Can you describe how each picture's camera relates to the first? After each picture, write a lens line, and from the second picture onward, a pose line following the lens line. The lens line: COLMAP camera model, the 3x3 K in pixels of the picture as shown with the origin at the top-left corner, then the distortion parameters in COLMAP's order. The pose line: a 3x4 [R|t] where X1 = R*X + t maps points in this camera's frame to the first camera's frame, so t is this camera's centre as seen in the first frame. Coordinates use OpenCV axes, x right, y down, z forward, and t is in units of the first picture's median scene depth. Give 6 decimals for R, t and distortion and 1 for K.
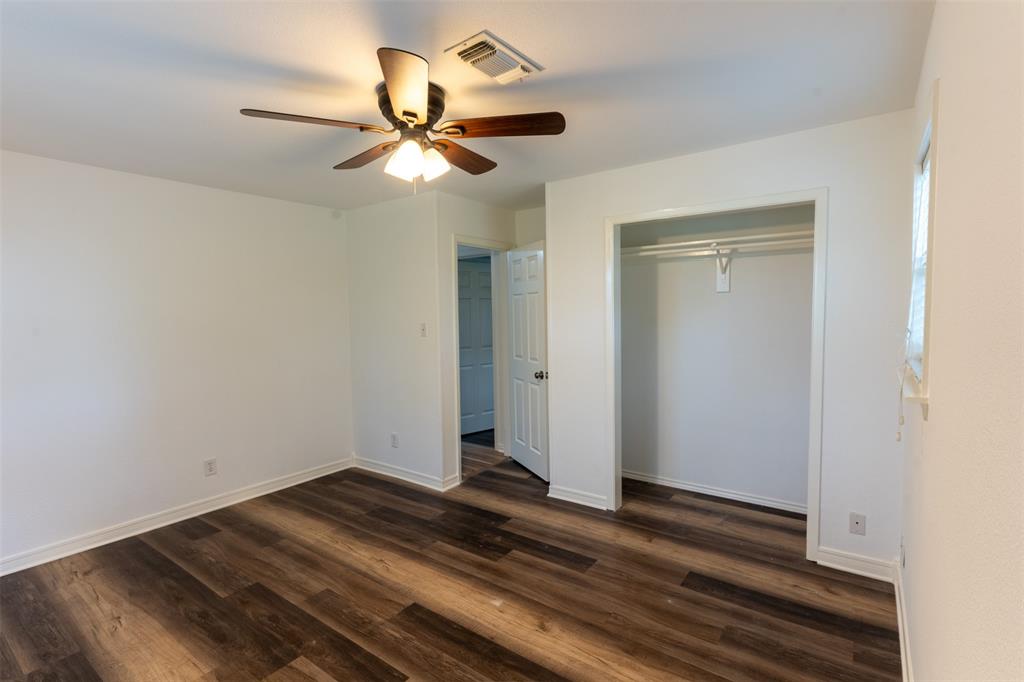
lens RADIAL K [[497.9, 0, 513.6], [0, 497.9, 314.7], [0, 0, 1]] dist [-0.018396, 0.004004]
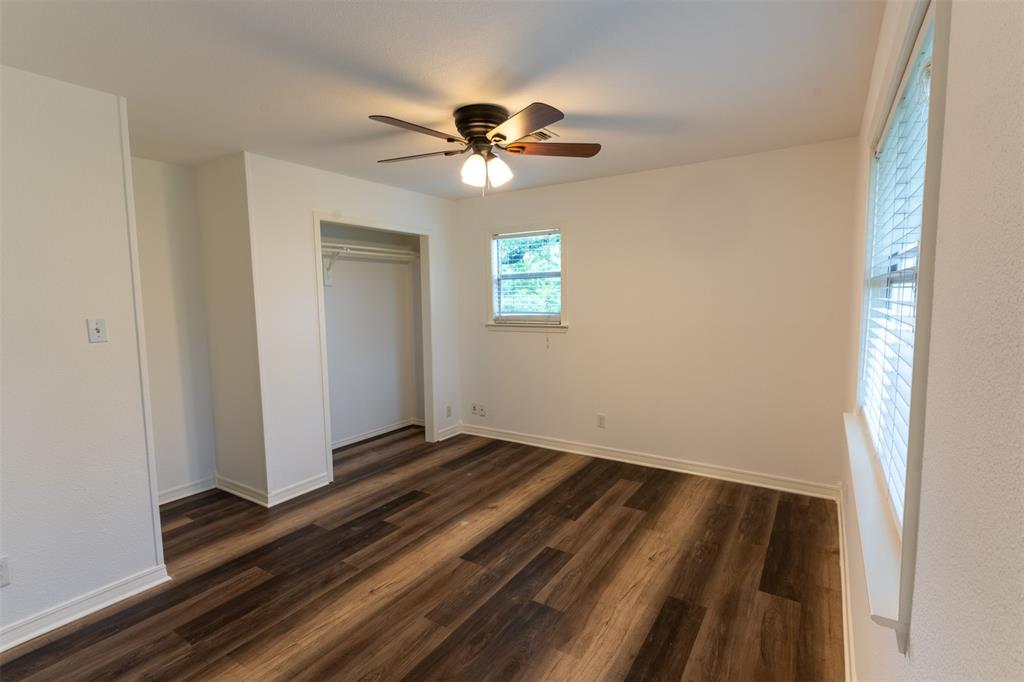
lens RADIAL K [[497.9, 0, 511.1], [0, 497.9, 343.8], [0, 0, 1]] dist [-0.018396, 0.004004]
pose [[-0.070724, -0.086695, 0.993721, -1.108844], [0.027687, 0.995662, 0.088835, -0.000621], [-0.997112, 0.033796, -0.068017, 0.810876]]
